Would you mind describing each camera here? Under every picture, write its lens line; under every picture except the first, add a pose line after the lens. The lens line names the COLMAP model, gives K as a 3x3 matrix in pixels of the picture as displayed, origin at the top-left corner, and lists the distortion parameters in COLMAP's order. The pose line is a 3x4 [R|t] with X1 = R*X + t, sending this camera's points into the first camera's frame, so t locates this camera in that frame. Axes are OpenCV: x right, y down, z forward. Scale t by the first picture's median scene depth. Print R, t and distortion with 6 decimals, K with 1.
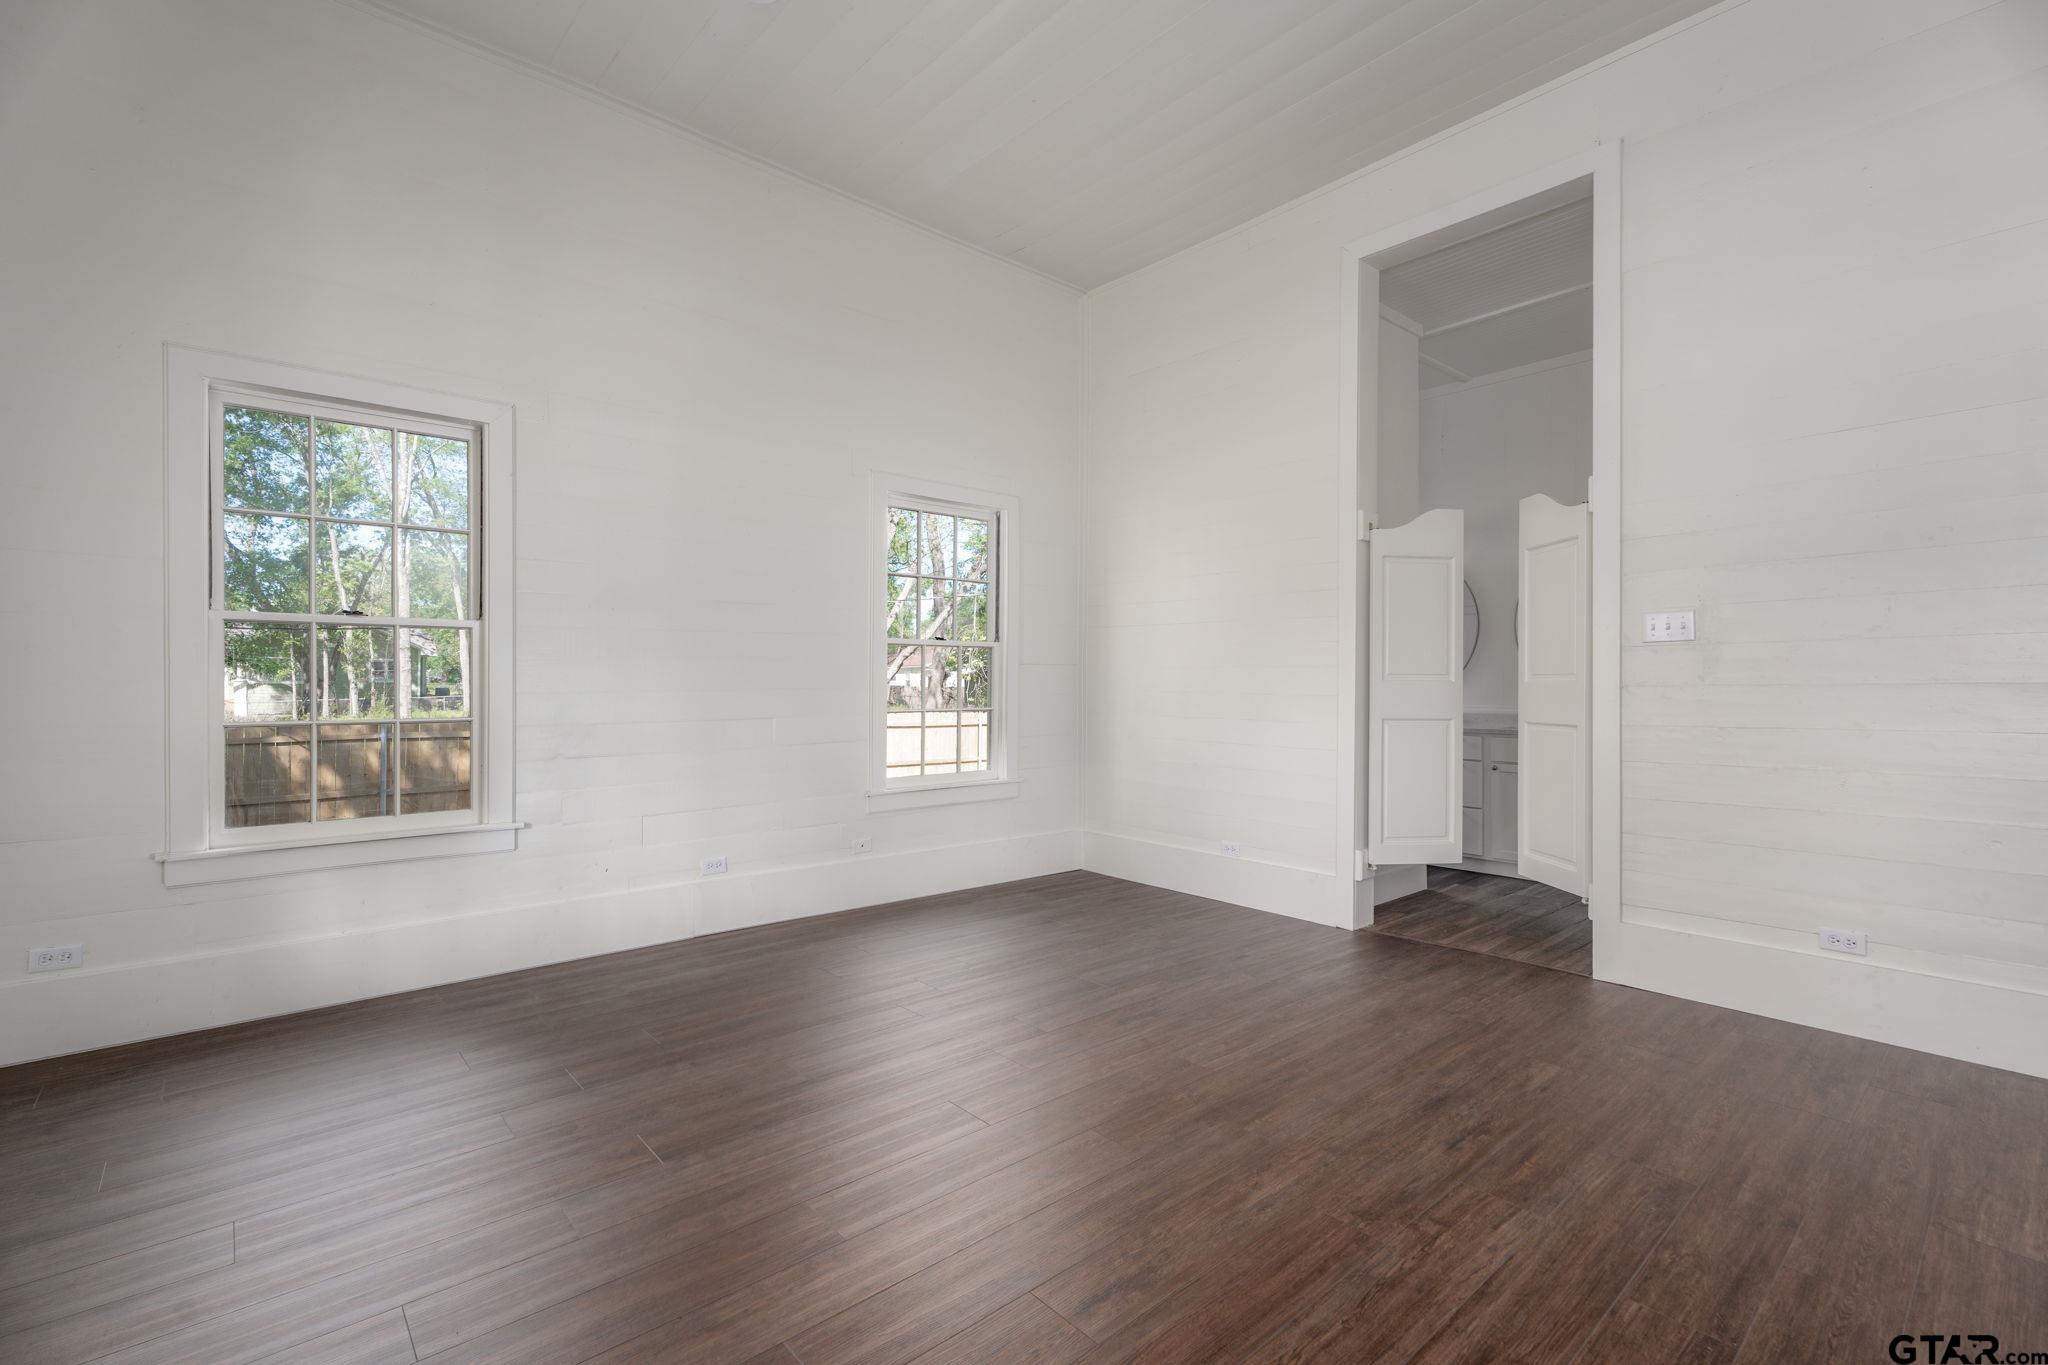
lens RADIAL K [[911.3, 0, 1017.4], [0, 911.3, 687.0], [0, 0, 1]] dist [-0.000438, -0.000448]
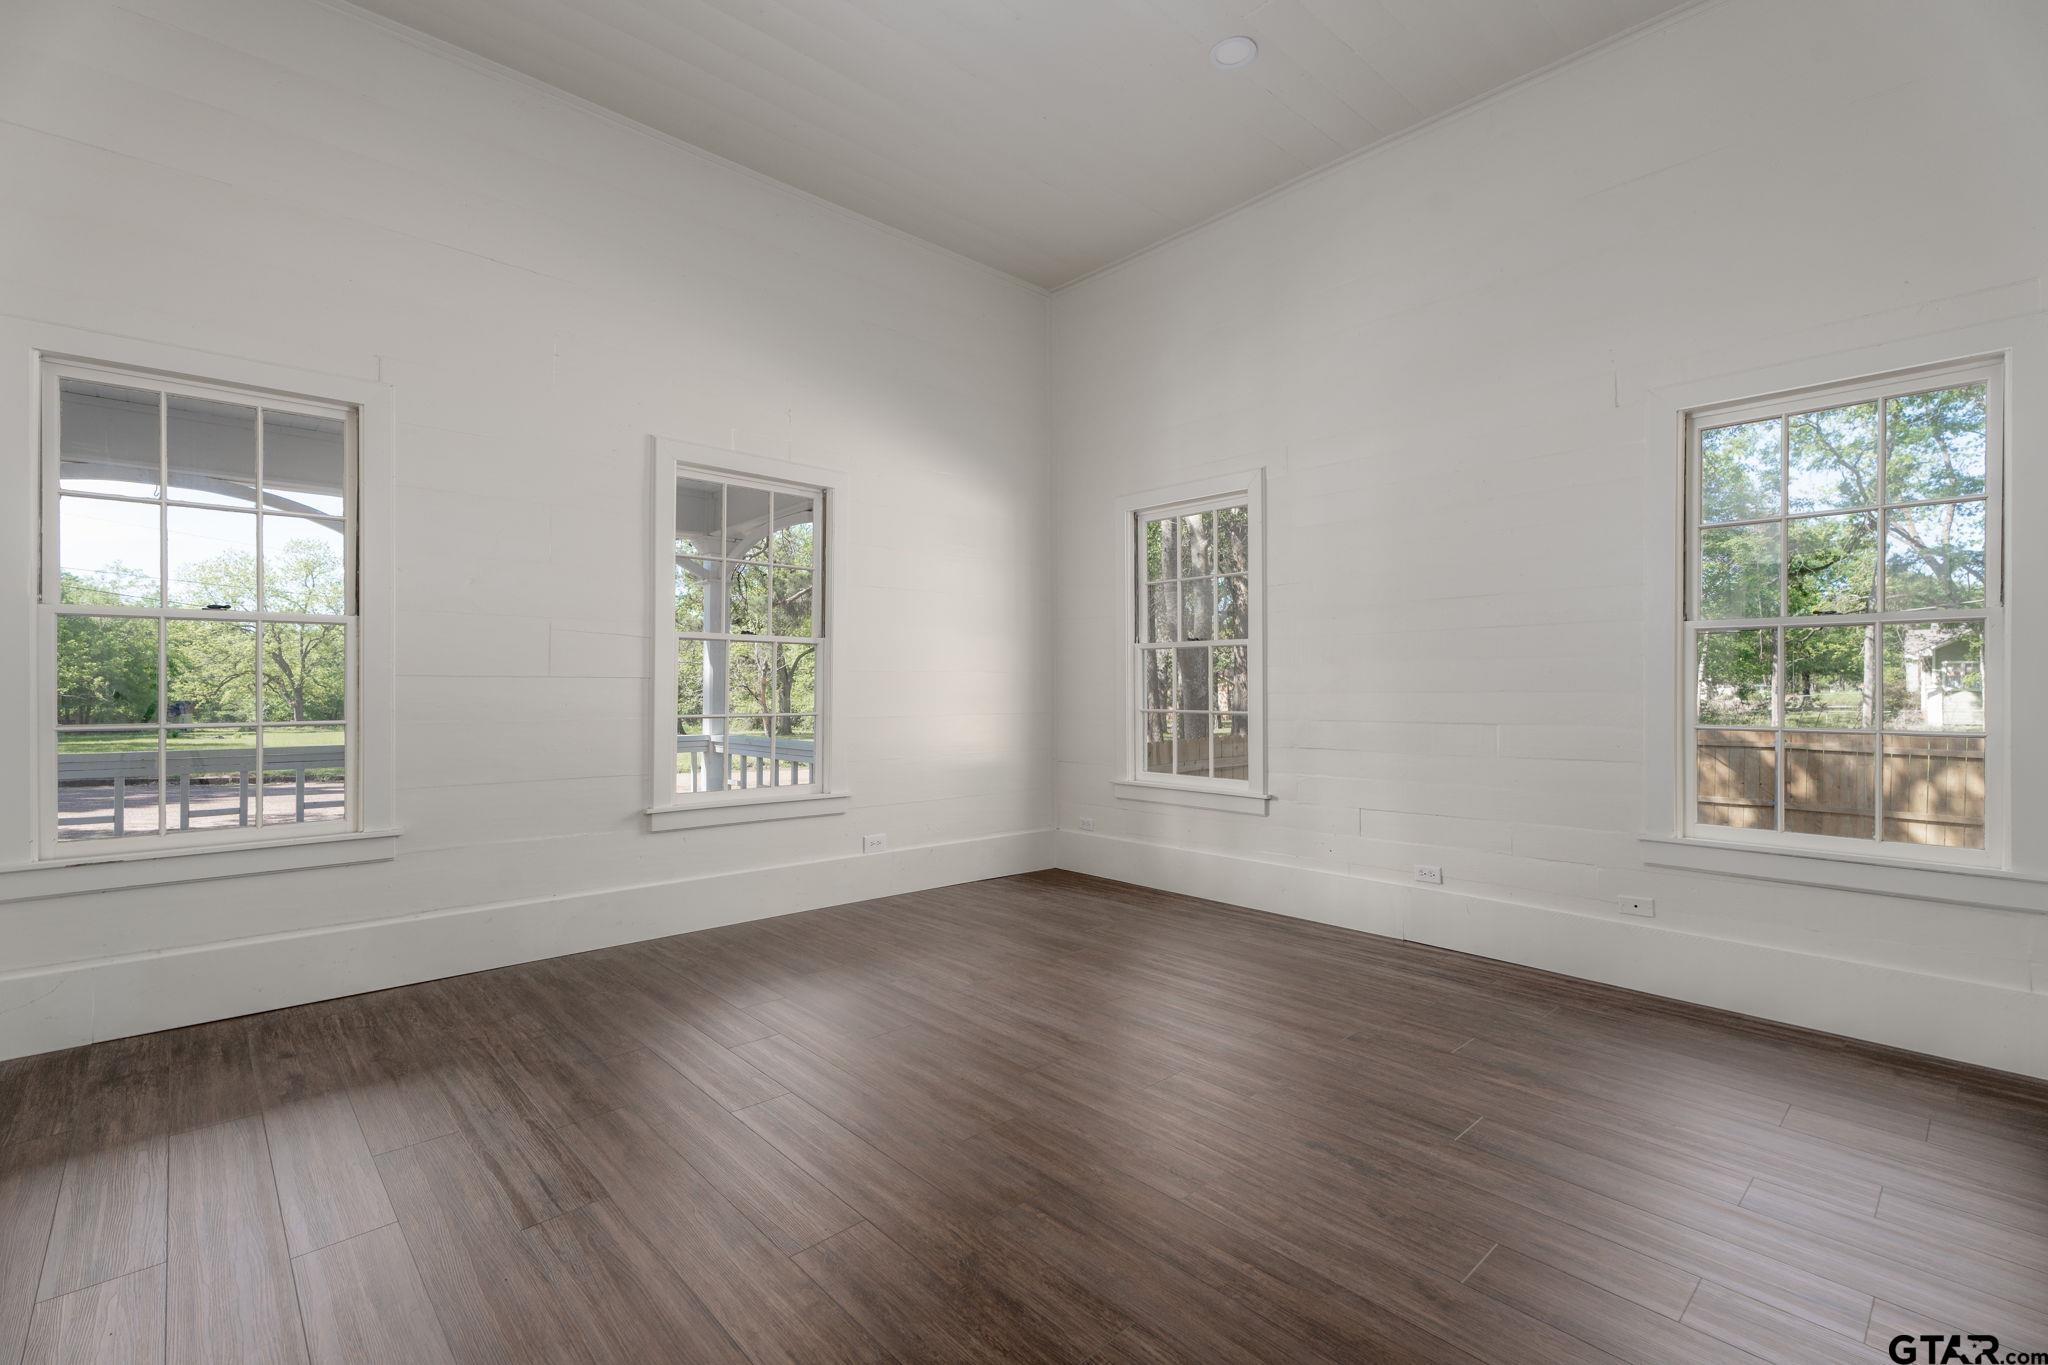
lens RADIAL K [[911.3, 0, 1017.4], [0, 911.3, 687.0], [0, 0, 1]] dist [-0.000438, -0.000448]
pose [[0.019195, -0.000953, -0.999815, 0.624683], [-0.006715, 0.999977, -0.001082, 0.003189], [0.999793, 0.006734, 0.019188, 0.555210]]
